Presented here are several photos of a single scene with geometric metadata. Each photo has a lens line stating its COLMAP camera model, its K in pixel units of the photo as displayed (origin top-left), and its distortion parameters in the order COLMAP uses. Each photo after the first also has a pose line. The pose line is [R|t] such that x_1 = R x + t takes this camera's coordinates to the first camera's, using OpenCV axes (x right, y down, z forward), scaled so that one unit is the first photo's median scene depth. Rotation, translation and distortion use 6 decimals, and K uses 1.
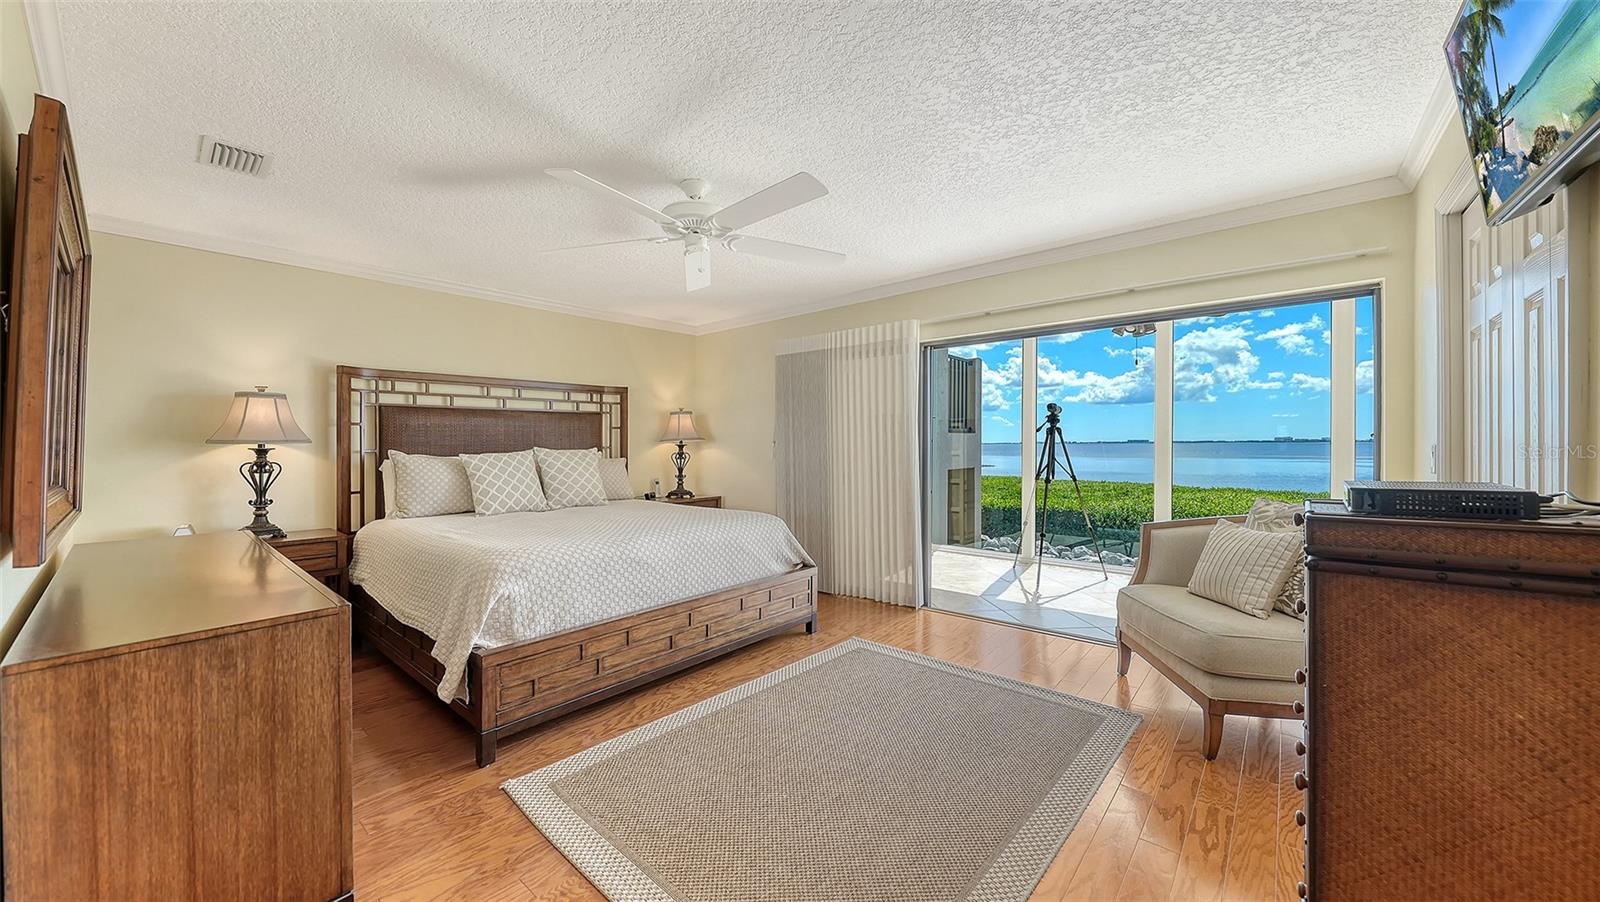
lens RADIAL K [[580.0, 0, 789.4], [0, 580.0, 445.7], [0, 0, 1]] dist [0.001721, 0.000163]
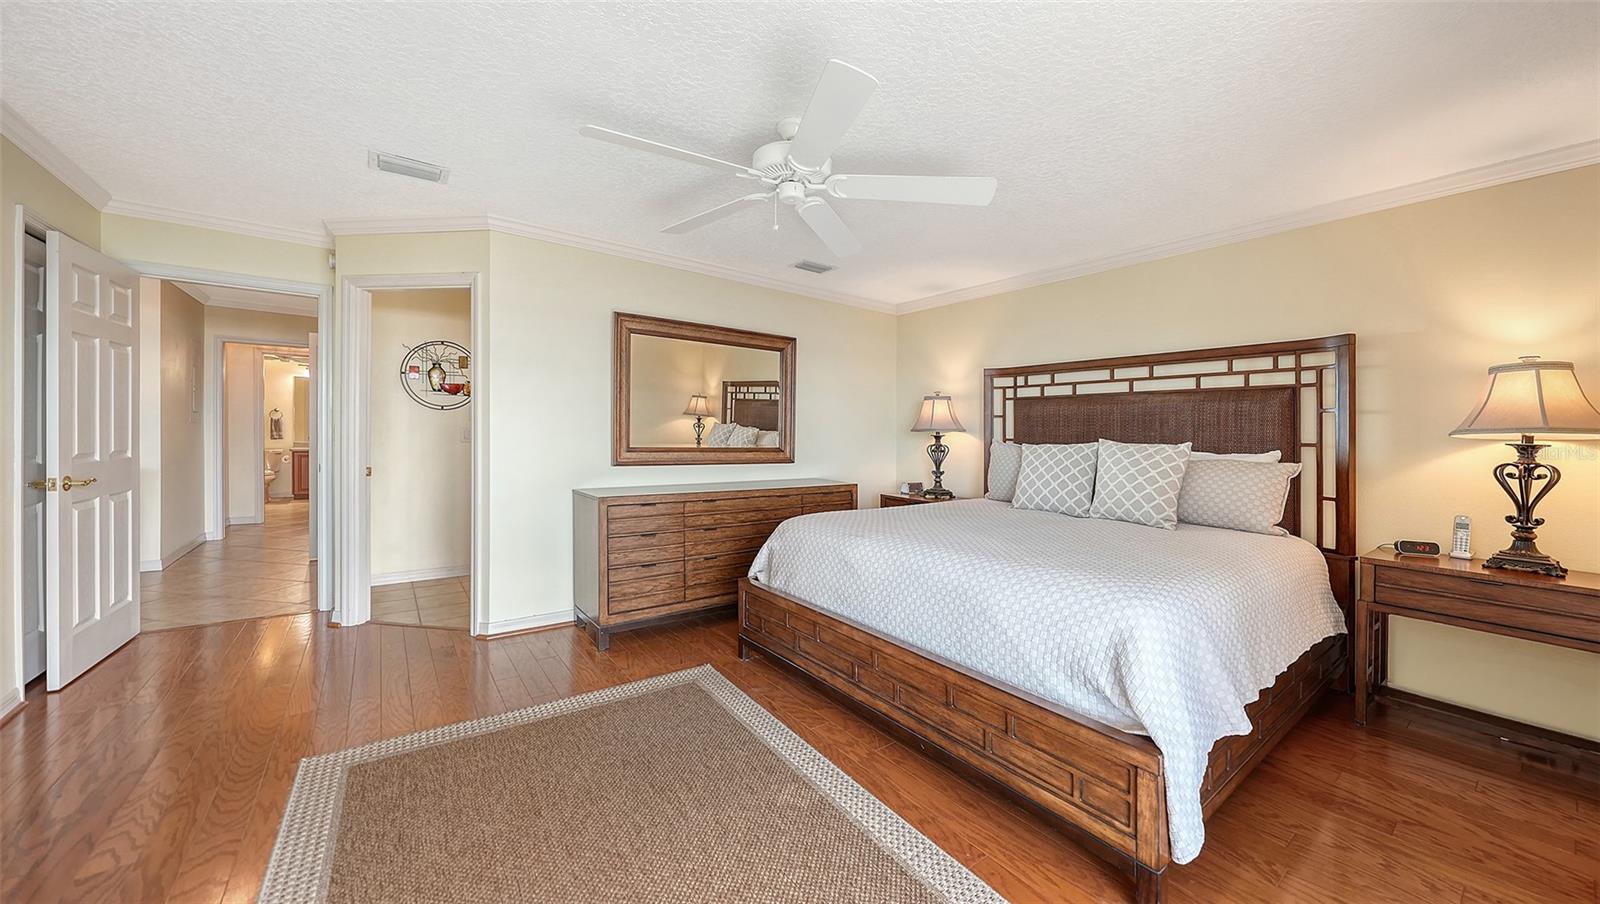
lens RADIAL K [[558.0, 0, 804.3], [0, 558.0, 444.0], [0, 0, 1]] dist [-0.000482, -0.000028]
pose [[-0.196886, 0.014779, -0.980315, 0.410269], [-0.029453, 0.999346, 0.020982, 0.006210], [0.979984, 0.033004, -0.196322, 0.775654]]
